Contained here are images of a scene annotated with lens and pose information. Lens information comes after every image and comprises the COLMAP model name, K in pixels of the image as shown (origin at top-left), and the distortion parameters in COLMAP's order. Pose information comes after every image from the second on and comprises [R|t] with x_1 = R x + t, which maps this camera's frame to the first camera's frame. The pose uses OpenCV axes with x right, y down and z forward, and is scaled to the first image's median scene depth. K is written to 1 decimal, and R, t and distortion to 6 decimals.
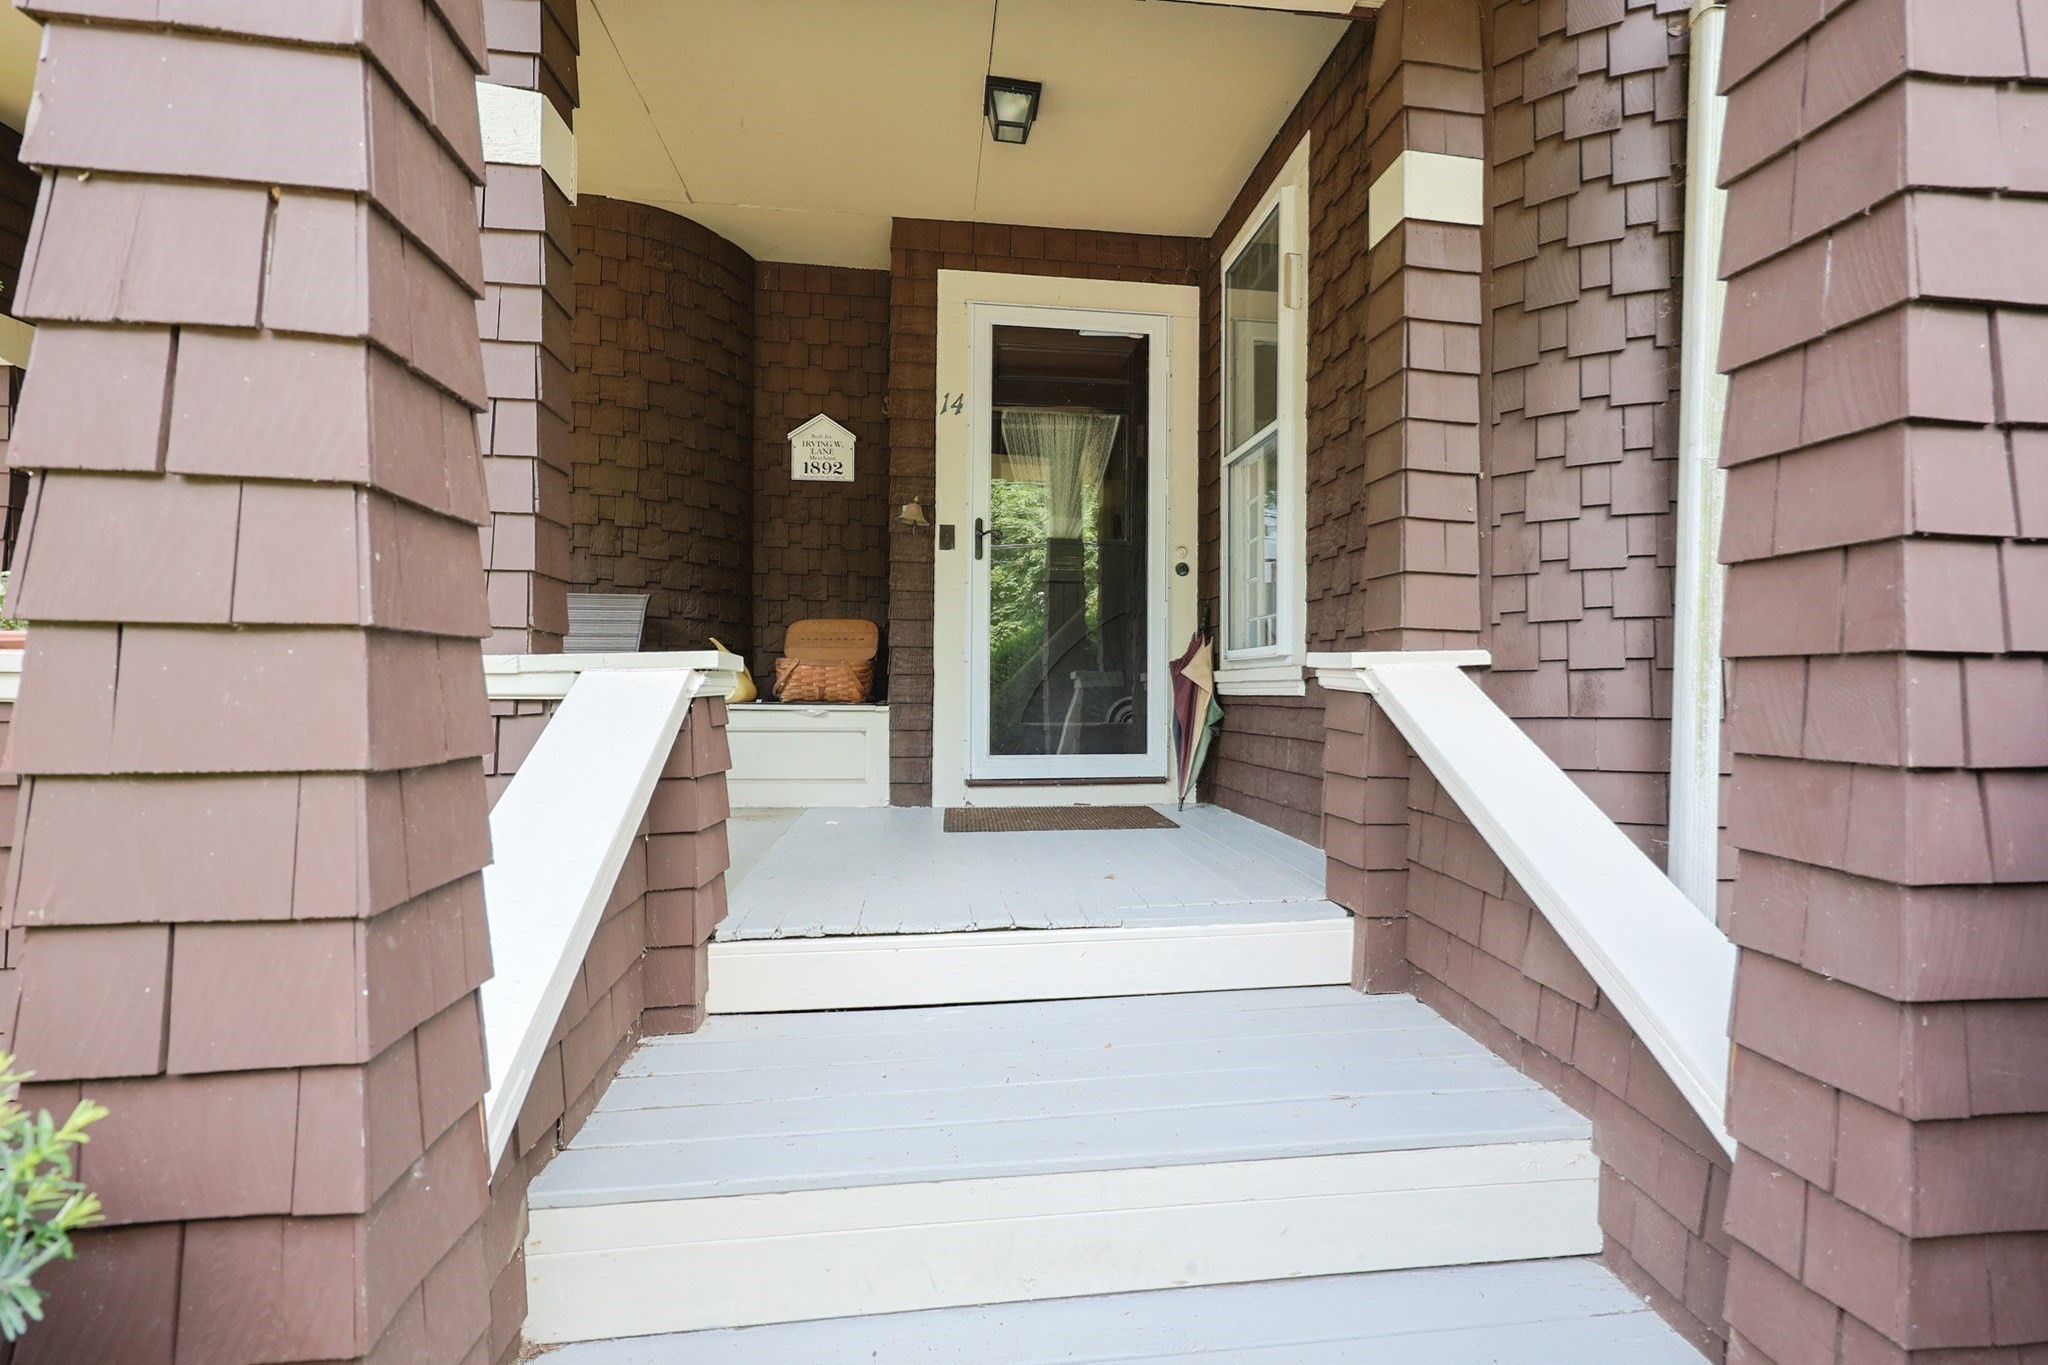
lens RADIAL K [[879.0, 0, 1028.5], [0, 879.0, 684.4], [0, 0, 1]] dist [-0.005590, -0.000438]
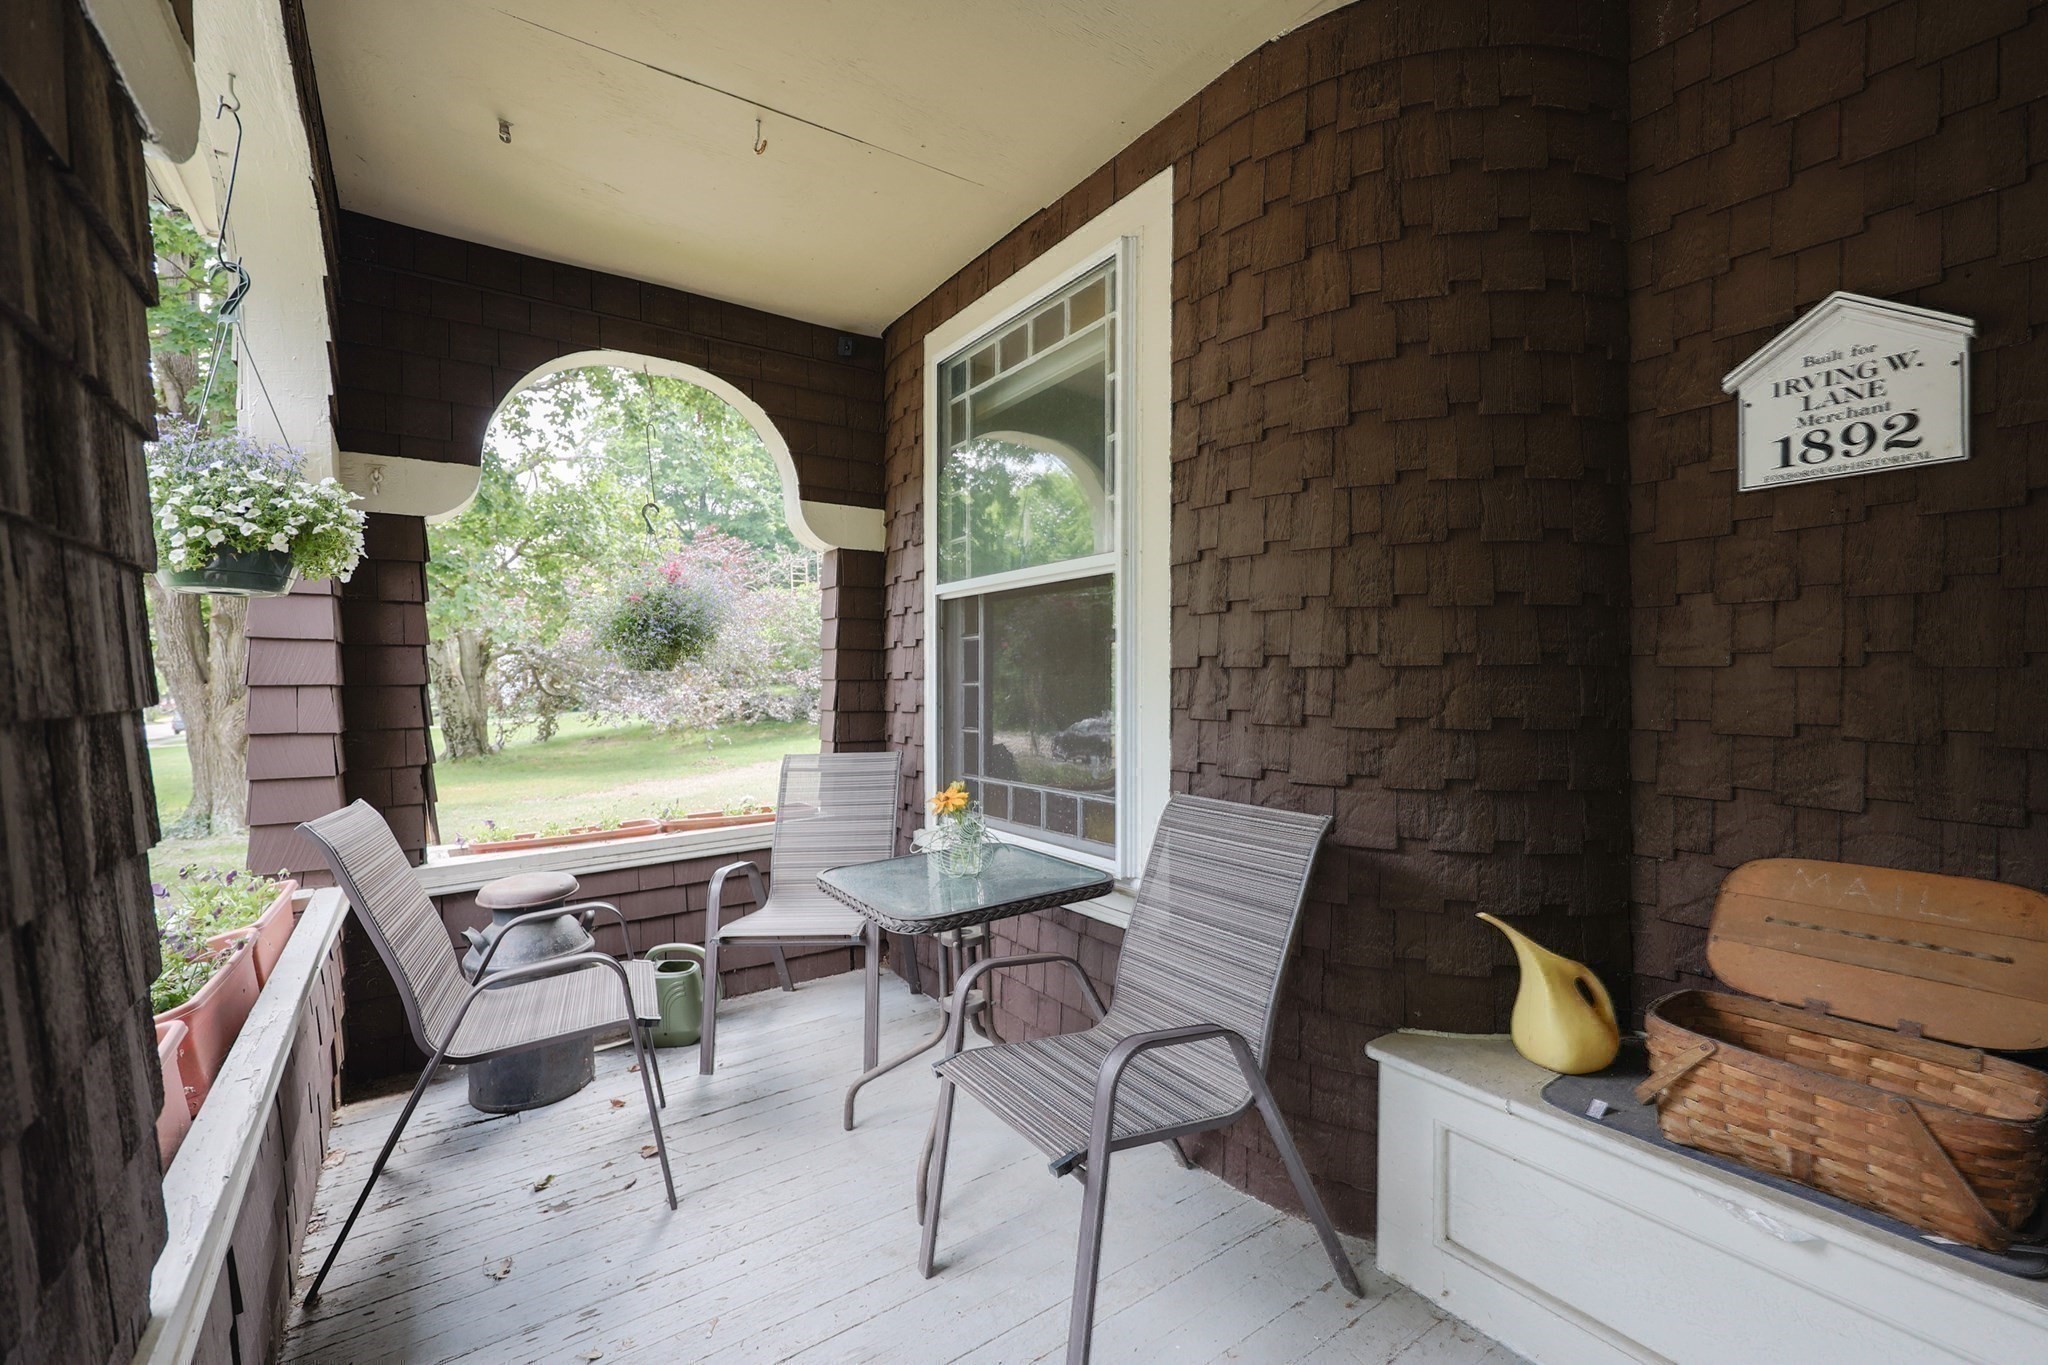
lens RADIAL K [[879.0, 0, 1020.7], [0, 879.0, 688.0], [0, 0, 1]] dist [-0.005590, -0.000438]
pose [[0.479581, -0.004425, -0.877487, -0.082970], [0.002694, 0.999990, -0.003571, -0.146715], [0.877494, -0.000651, 0.479588, 0.538444]]
